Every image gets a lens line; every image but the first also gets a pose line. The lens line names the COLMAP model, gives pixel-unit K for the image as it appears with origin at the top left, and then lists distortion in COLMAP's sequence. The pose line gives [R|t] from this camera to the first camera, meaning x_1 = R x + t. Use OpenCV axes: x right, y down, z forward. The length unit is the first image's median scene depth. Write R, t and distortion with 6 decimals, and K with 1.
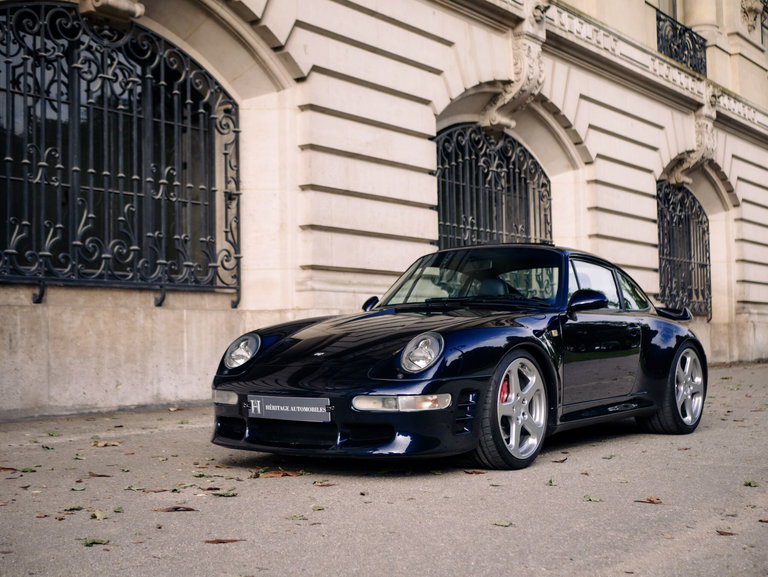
lens RADIAL K [[1122.2, 0, 383.9], [0, 1122.2, 288.3], [0, 0, 1]] dist [0.011064, 0.000000]
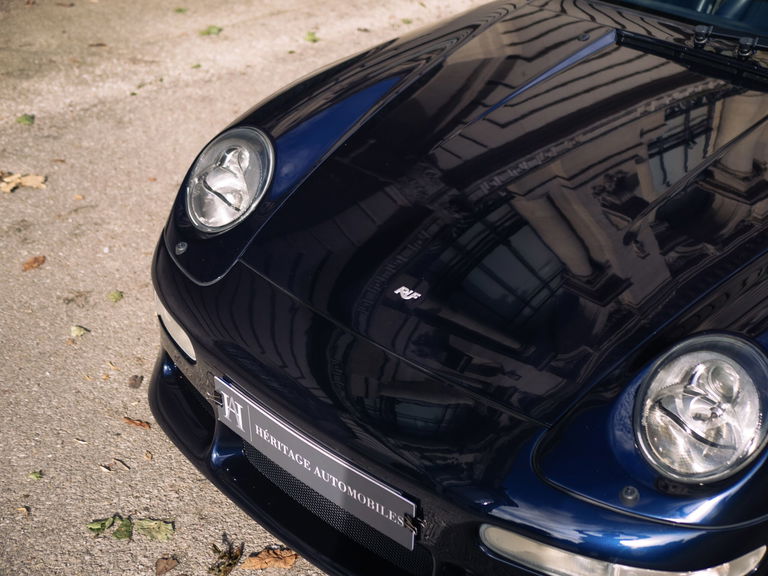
lens RADIAL K [[1122.2, 0, 384.2], [0, 1122.2, 288.1], [0, 0, 1]] dist [0.011064, 0.000000]
pose [[0.978730, 0.123091, -0.164120, -0.007683], [-0.003174, 0.808988, 0.587817, -0.139086], [0.205127, -0.574793, 0.792172, 0.691114]]
